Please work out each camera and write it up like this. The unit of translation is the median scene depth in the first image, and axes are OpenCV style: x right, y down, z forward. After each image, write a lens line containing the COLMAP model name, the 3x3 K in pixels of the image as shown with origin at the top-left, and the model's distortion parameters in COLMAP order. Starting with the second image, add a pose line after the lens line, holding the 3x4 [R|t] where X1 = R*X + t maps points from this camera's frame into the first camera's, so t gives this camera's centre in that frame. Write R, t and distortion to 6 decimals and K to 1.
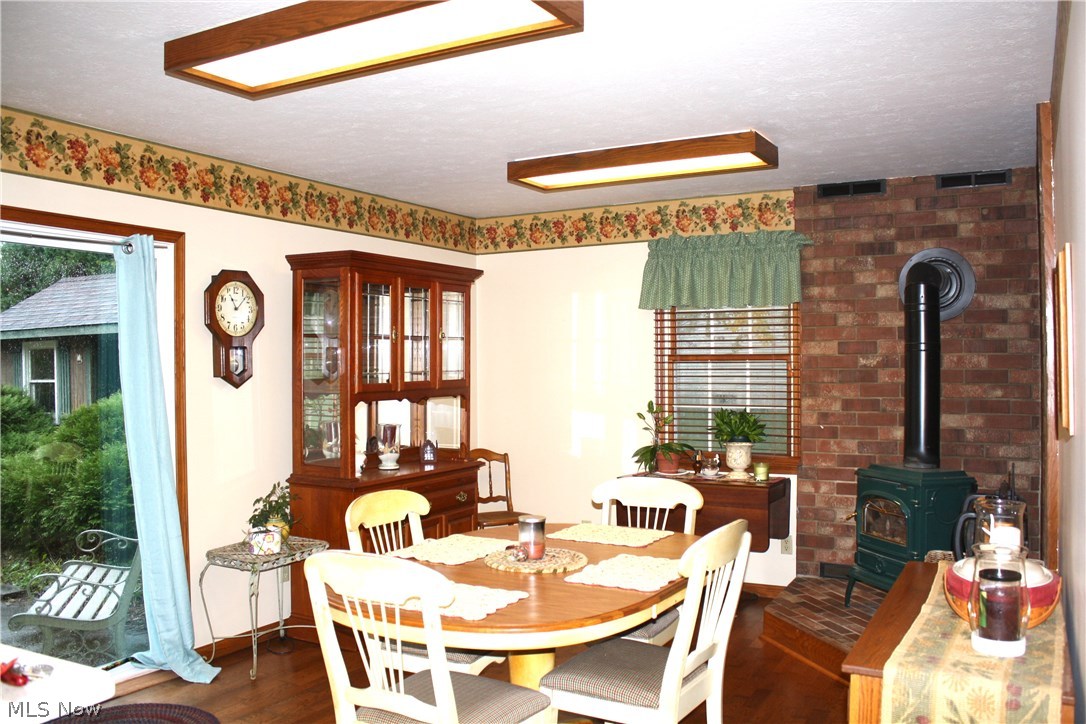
lens RADIAL K [[920.6, 0, 542.8], [0, 920.6, 364.1], [0, 0, 1]] dist [-0.042391, -0.007752]
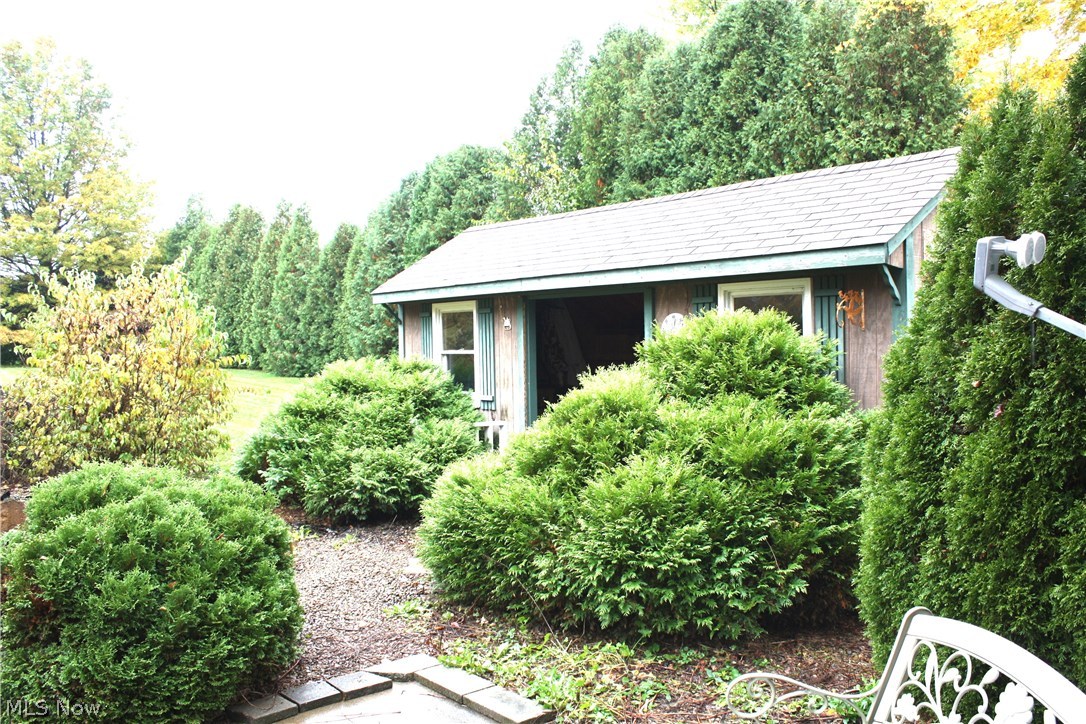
lens RADIAL K [[920.6, 0, 543.1], [0, 920.6, 361.5], [0, 0, 1]] dist [-0.042391, -0.007752]
pose [[0.947008, -0.003884, -0.321186, -0.331692], [0.014792, 0.999393, 0.031527, 0.003896], [0.320869, -0.034607, 0.946491, 0.387224]]
